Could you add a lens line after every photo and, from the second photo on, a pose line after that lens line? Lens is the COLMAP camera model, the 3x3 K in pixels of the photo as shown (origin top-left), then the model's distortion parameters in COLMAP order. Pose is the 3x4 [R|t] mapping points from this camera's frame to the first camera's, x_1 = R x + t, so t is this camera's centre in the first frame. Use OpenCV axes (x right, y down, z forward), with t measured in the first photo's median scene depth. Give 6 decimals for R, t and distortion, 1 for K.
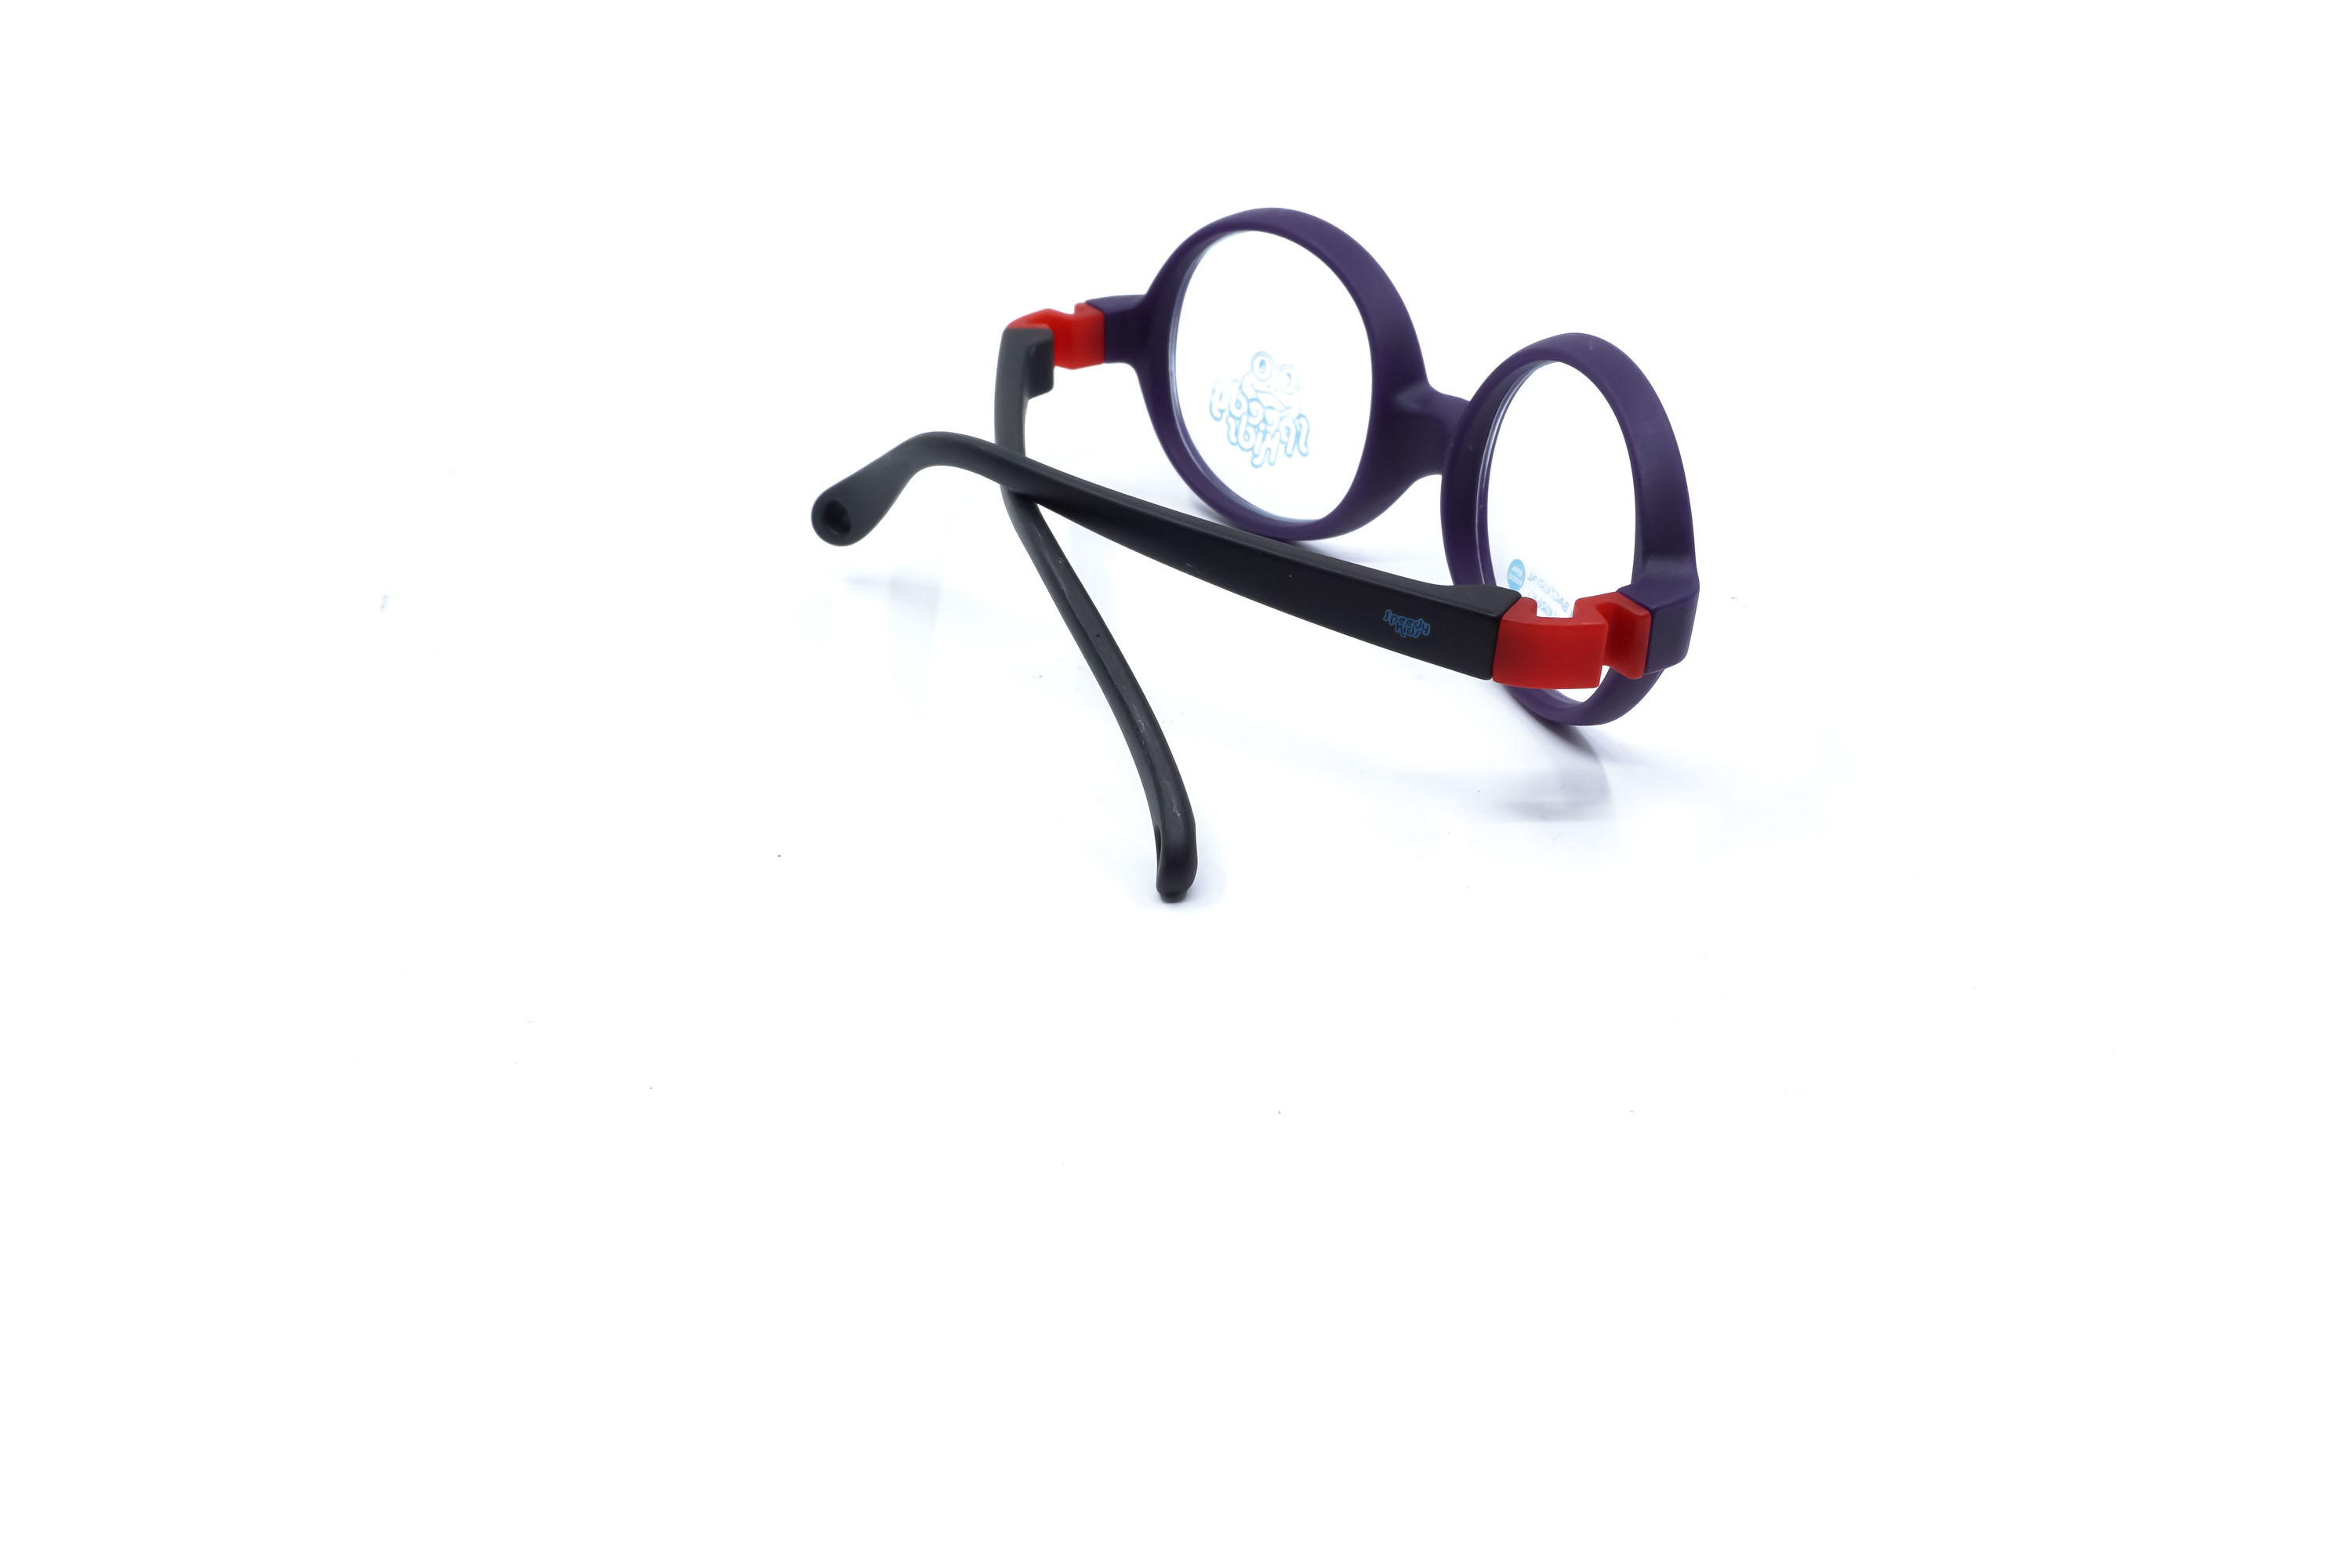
lens RADIAL K [[2413.9, 0, 1215.6], [0, 2413.9, 783.1], [0, 0, 1]] dist [0.006364, -0.001174]
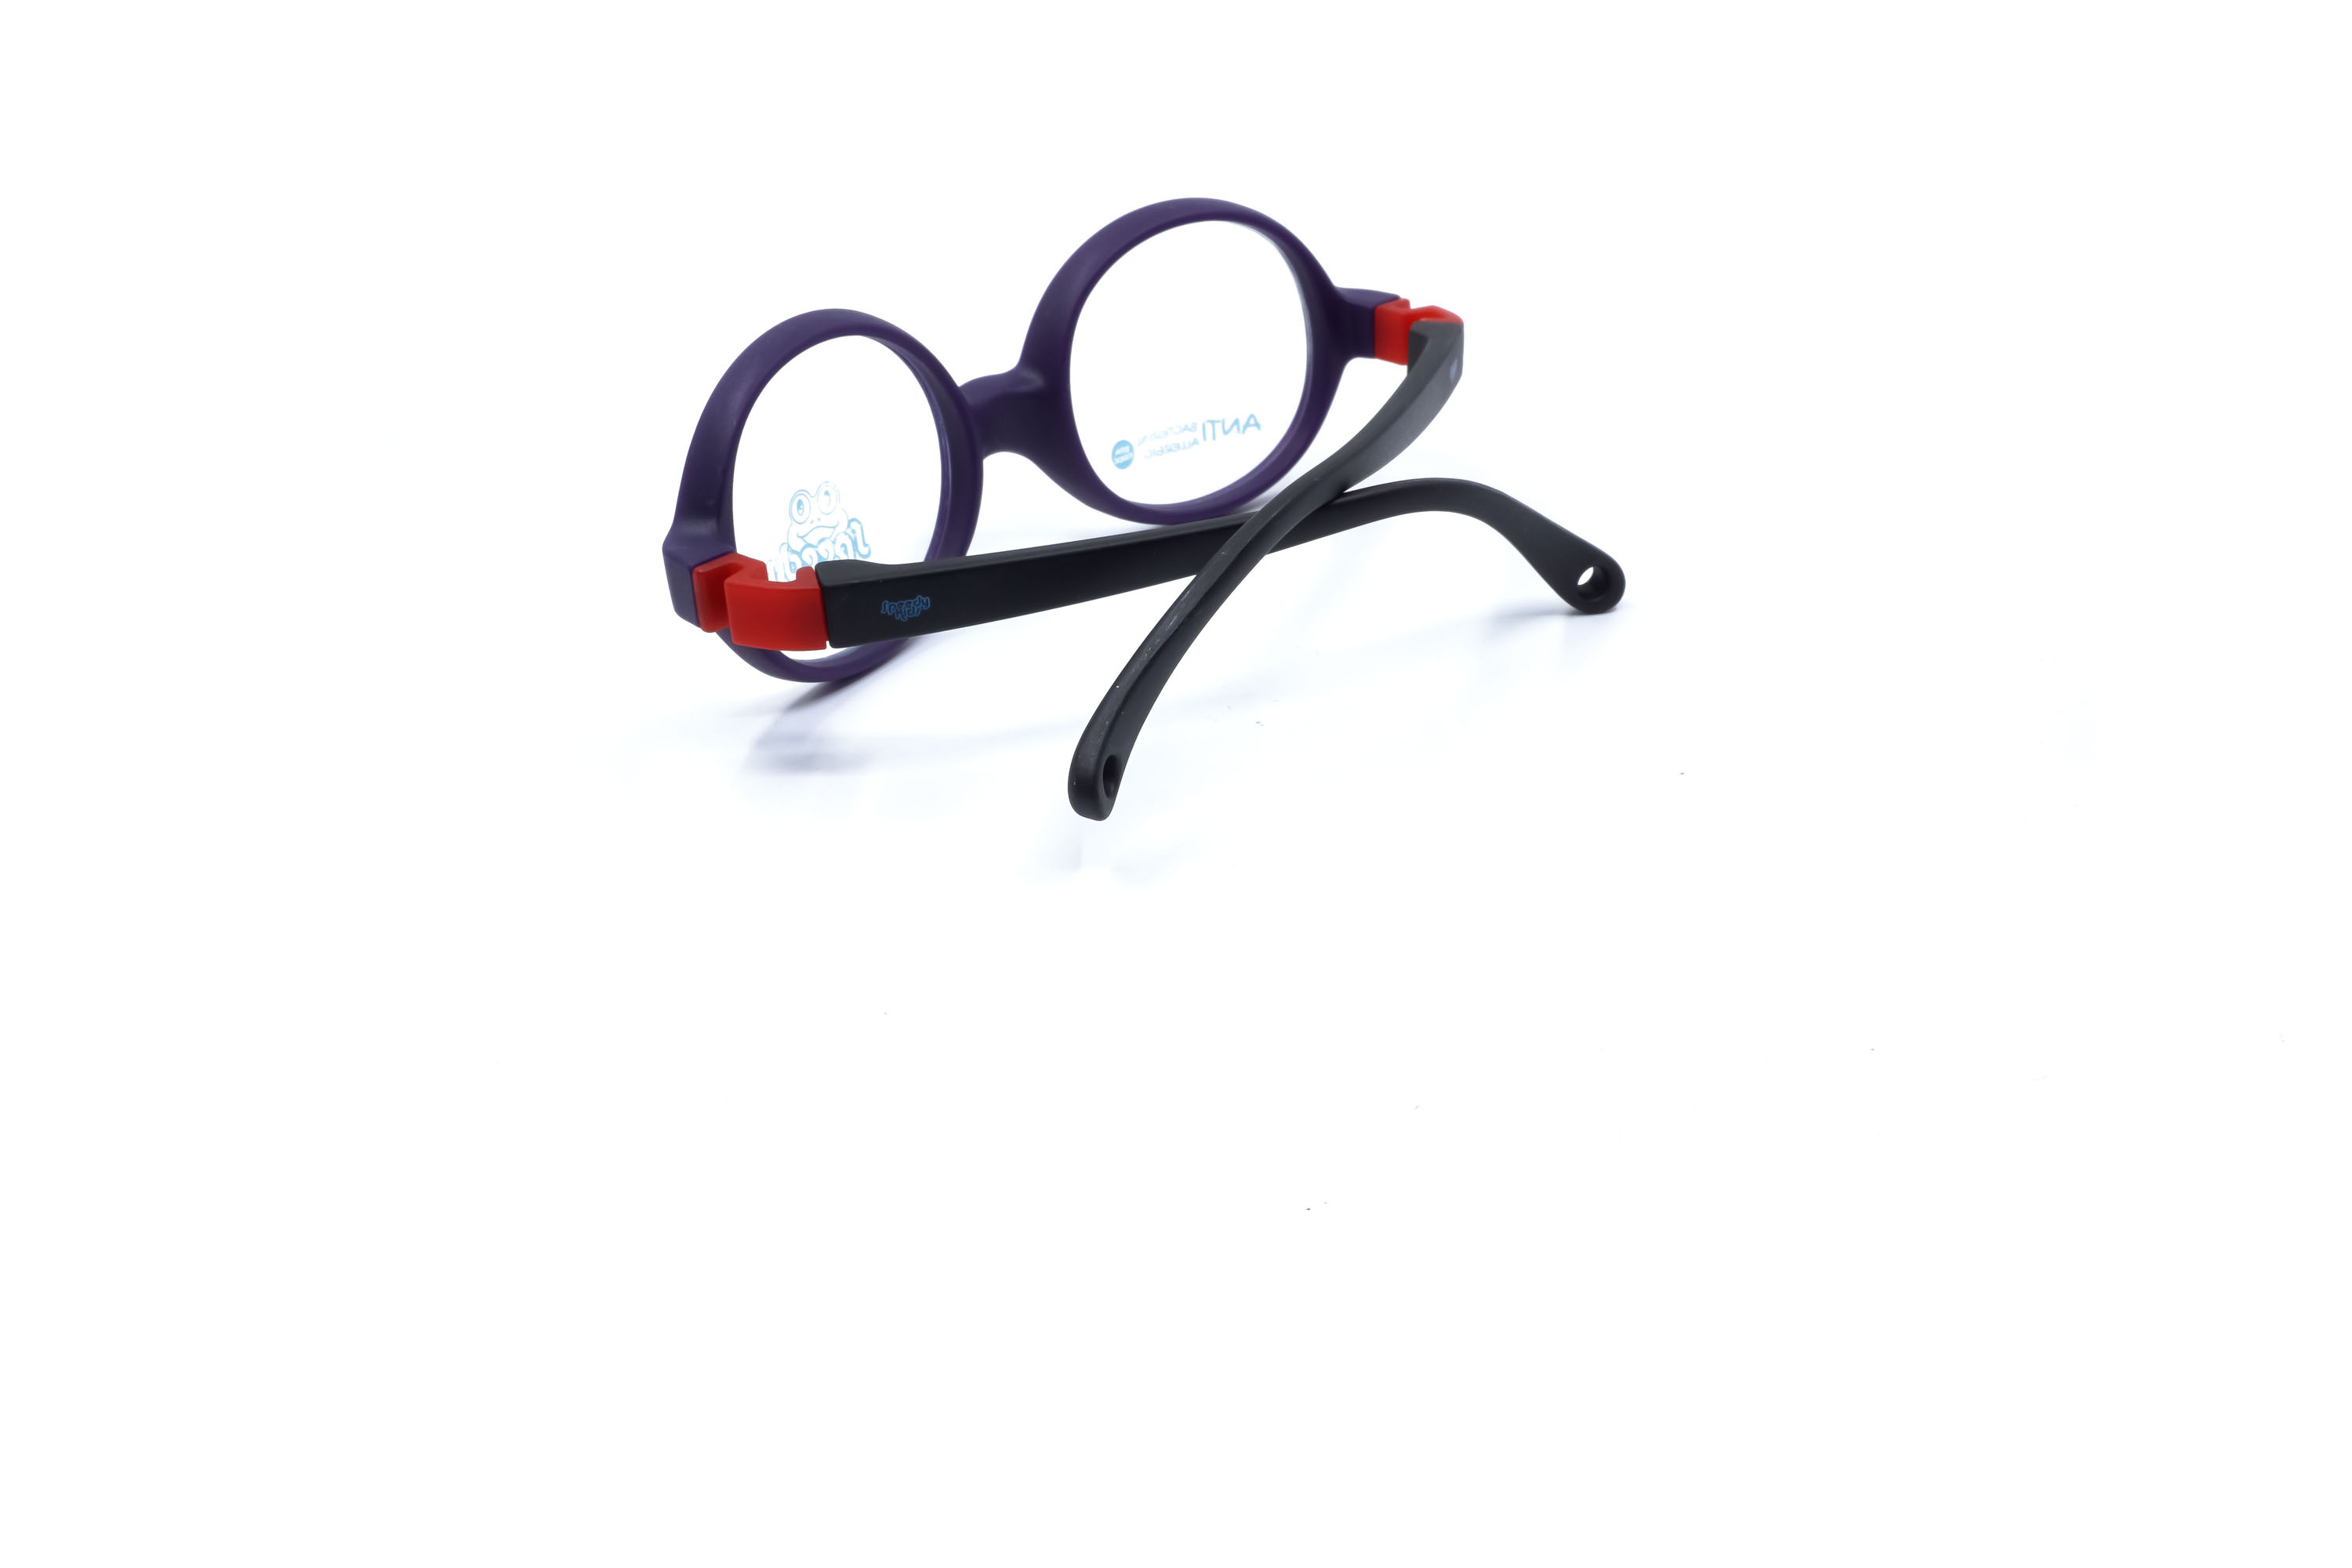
lens RADIAL K [[2413.9, 0, 1215.6], [0, 2413.9, 783.1], [0, 0, 1]] dist [0.006364, -0.001174]
pose [[-0.261849, -0.463312, 0.846627, -0.808500], [0.488405, 0.692998, 0.530296, -0.493481], [-0.832404, 0.552354, 0.044823, 0.885641]]
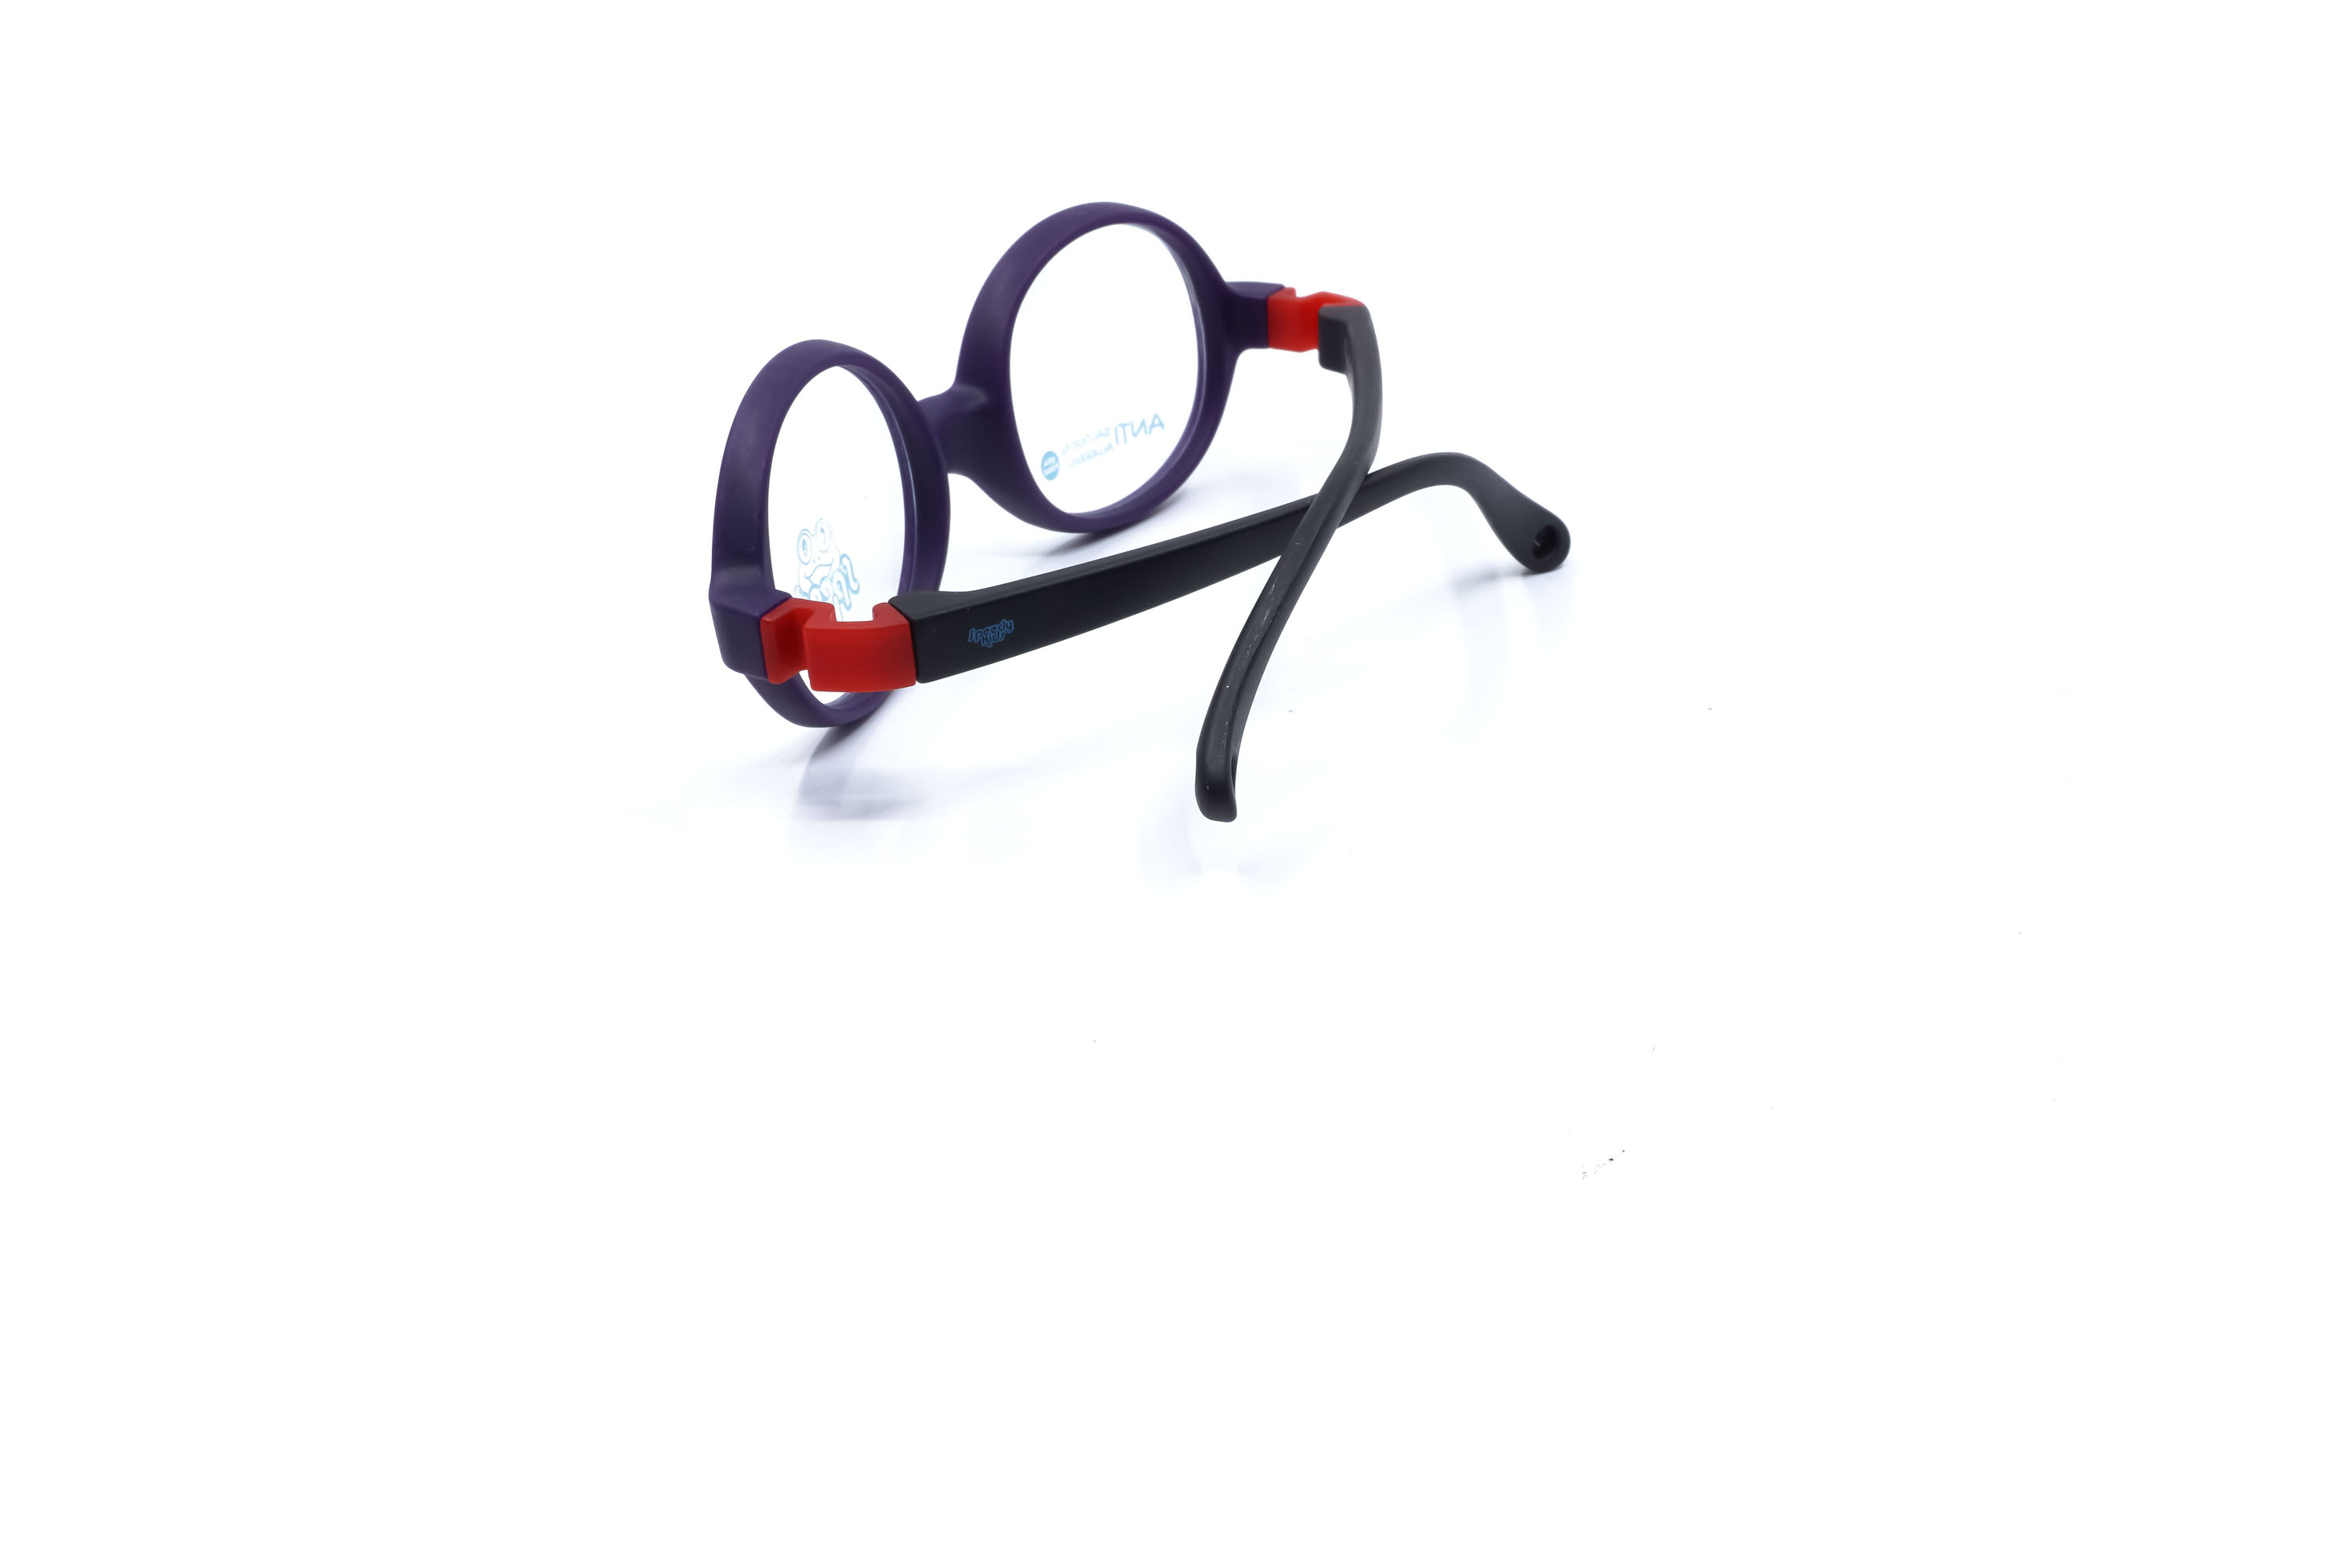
lens RADIAL K [[2413.9, 0, 1215.6], [0, 2413.9, 783.1], [0, 0, 1]] dist [0.006364, -0.001174]
pose [[-0.500313, -0.413022, 0.760986, -0.733390], [0.441320, 0.634516, 0.634528, -0.594089], [-0.744932, 0.653301, -0.135182, 1.056317]]
